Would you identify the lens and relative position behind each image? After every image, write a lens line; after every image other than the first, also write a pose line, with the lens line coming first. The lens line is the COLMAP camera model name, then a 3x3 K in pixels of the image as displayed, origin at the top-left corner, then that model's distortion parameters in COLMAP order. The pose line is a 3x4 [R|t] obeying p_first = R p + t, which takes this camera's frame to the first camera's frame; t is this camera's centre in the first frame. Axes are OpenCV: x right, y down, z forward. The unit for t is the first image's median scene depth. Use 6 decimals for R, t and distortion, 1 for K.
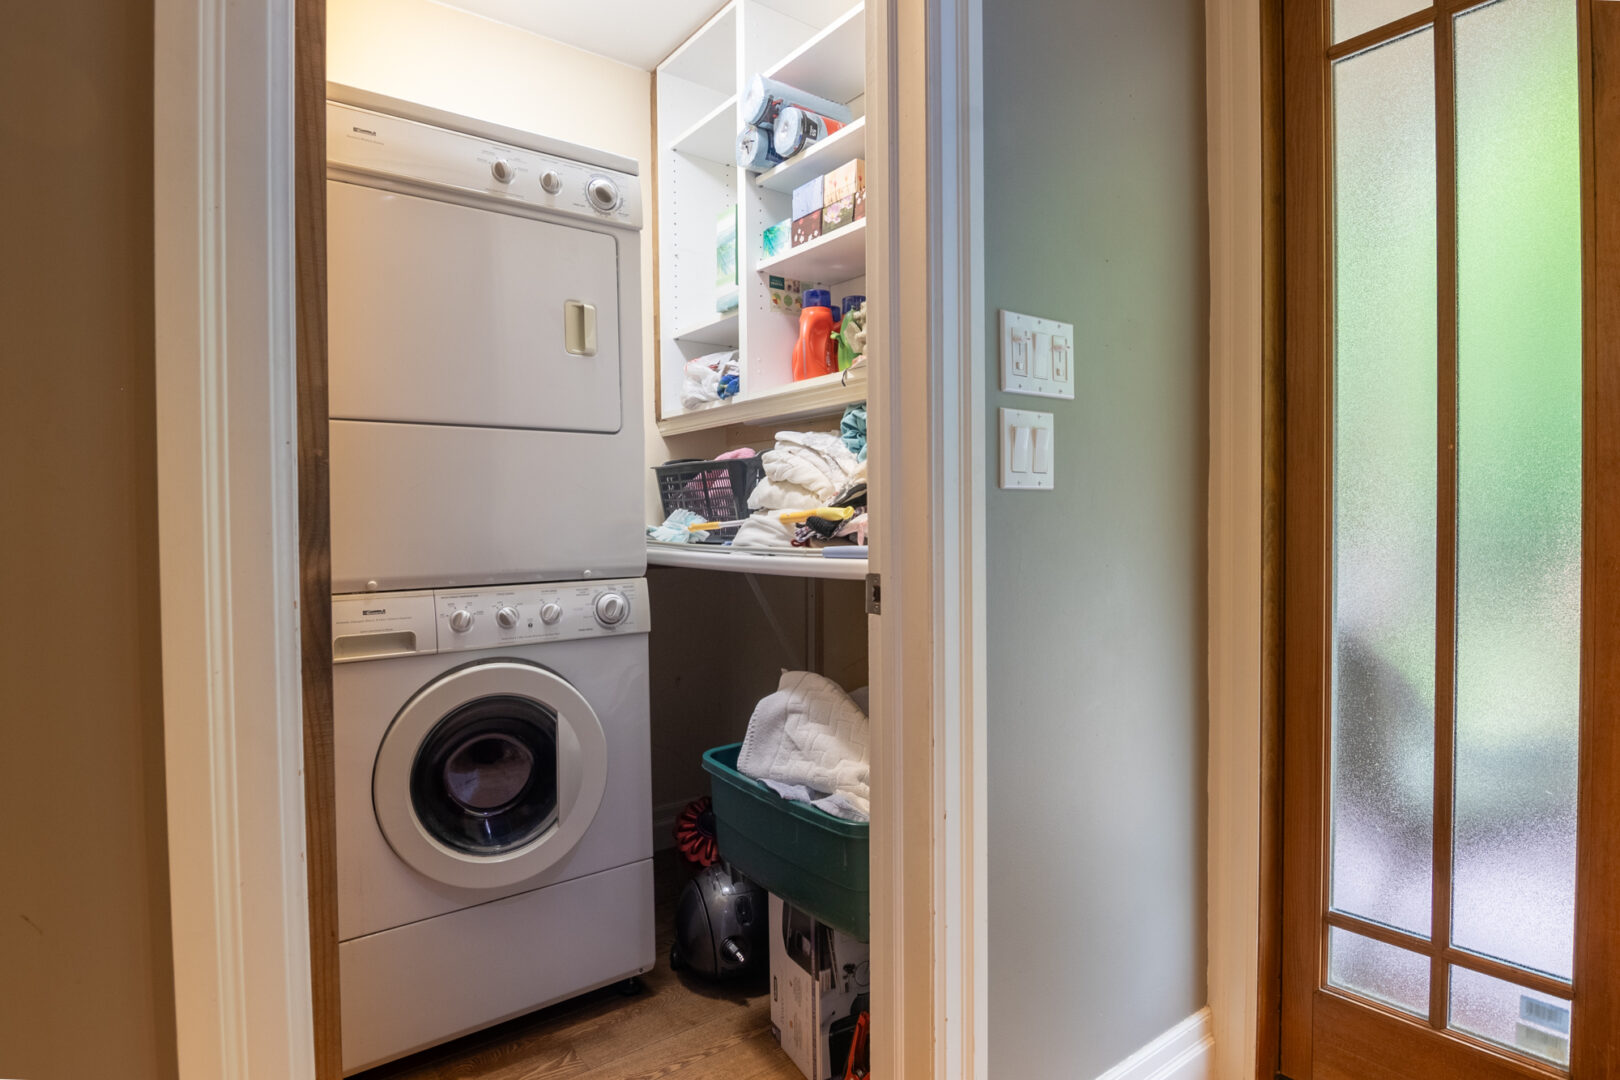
lens RADIAL K [[868.2, 0, 810.0], [0, 868.2, 540.0], [0, 0, 1]] dist [-0.003458, -0.008107]
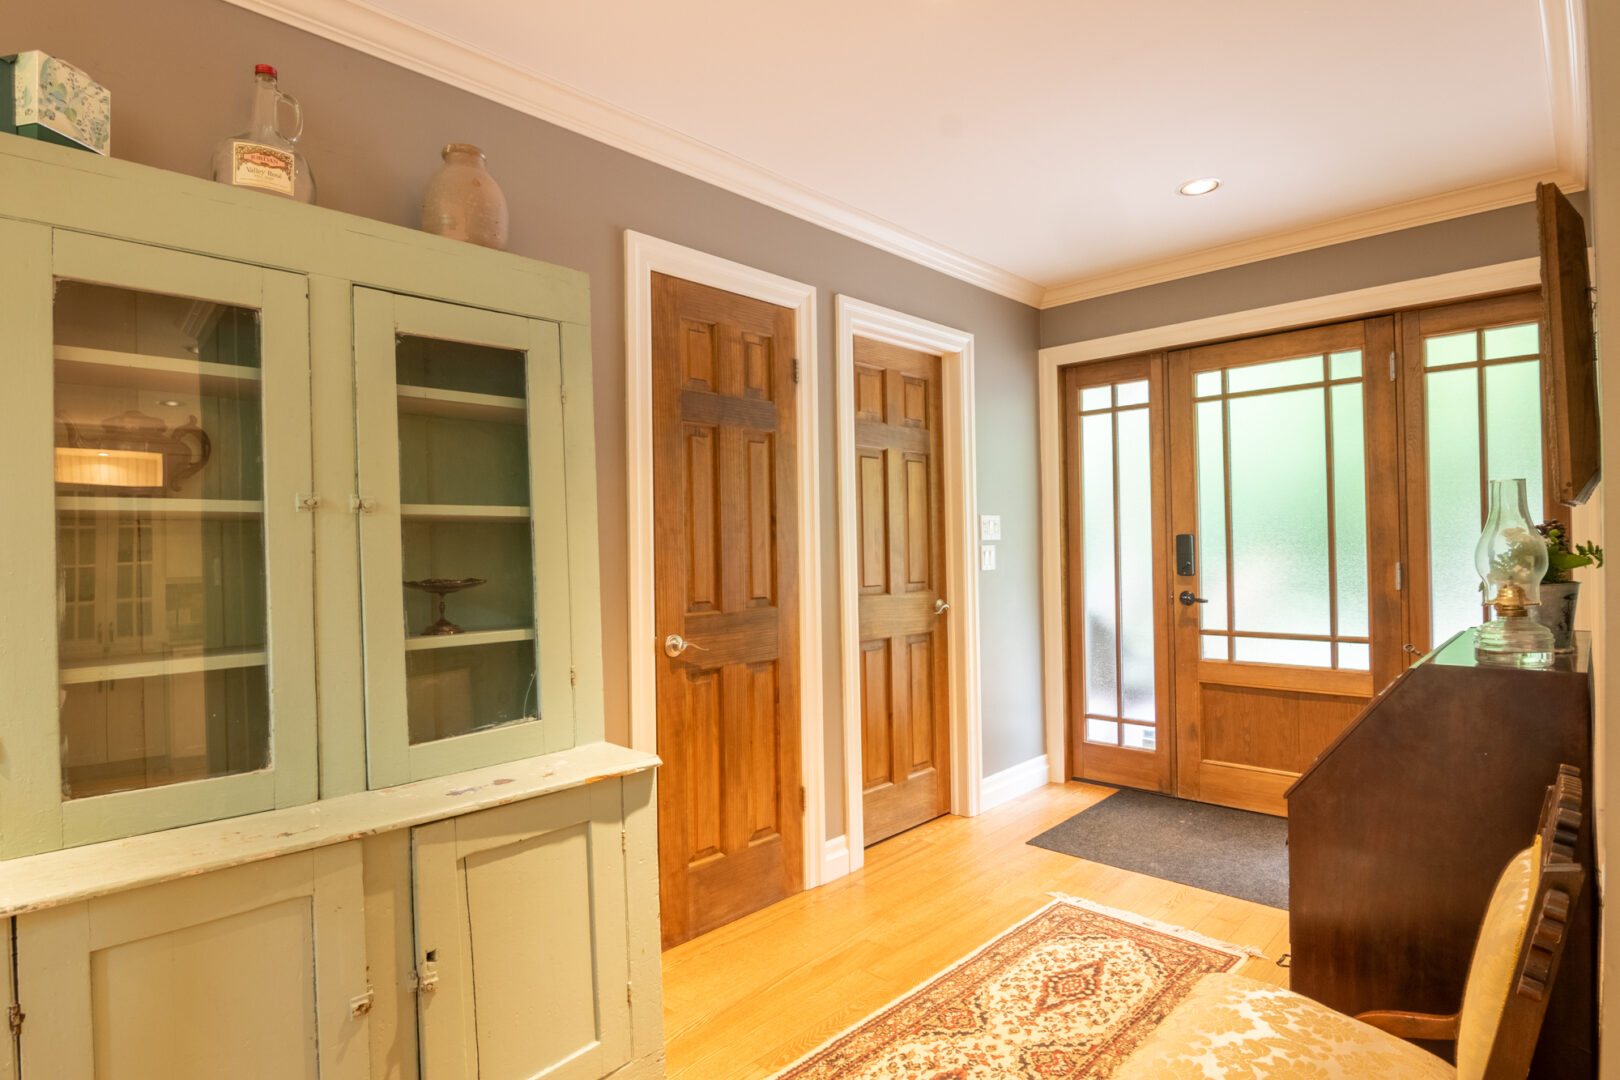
lens RADIAL K [[840.0, 0, 810.0], [0, 840.0, 540.0], [0, 0, 1]] dist [-0.003418, -0.001509]
pose [[0.989718, -0.008356, 0.142790, -0.805489], [0.012056, 0.999613, -0.025066, -0.095932], [-0.142525, 0.026530, 0.989436, -1.887456]]
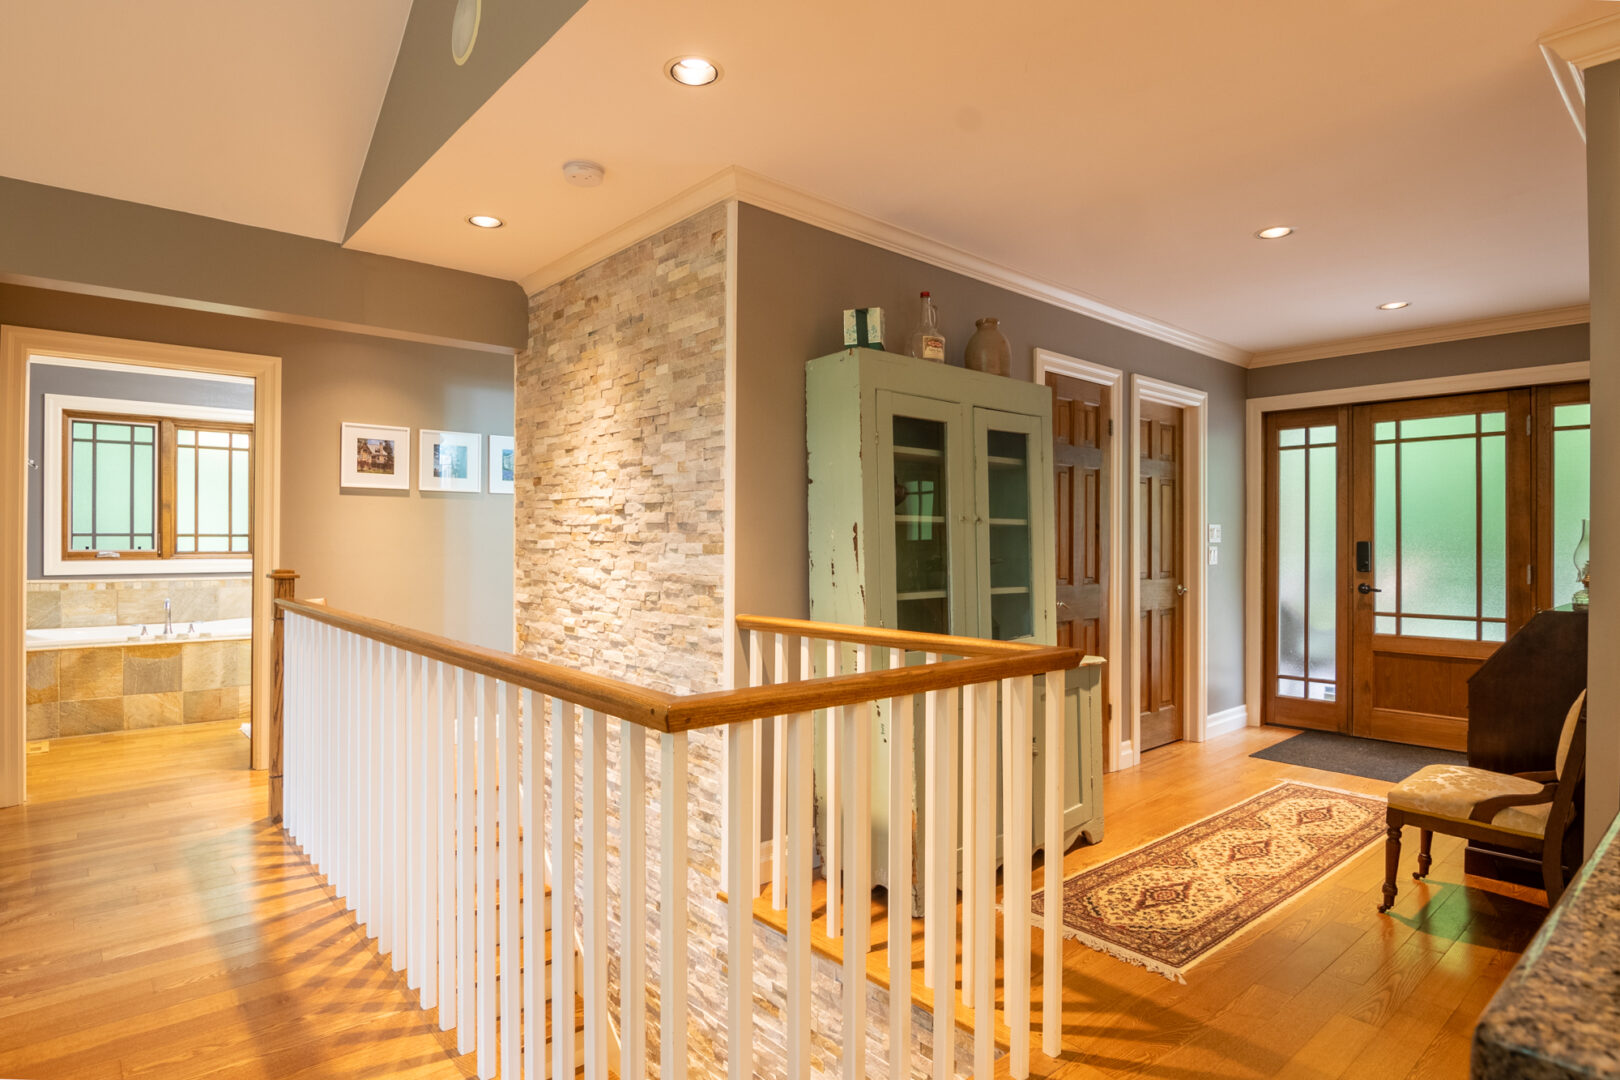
lens RADIAL K [[868.2, 0, 810.0], [0, 868.2, 540.0], [0, 0, 1]] dist [-0.003458, -0.008107]
pose [[0.997880, 0.011819, 0.064000, -1.974276], [-0.010513, 0.999731, -0.020696, -0.067161], [-0.064227, 0.019980, 0.997735, -3.098554]]
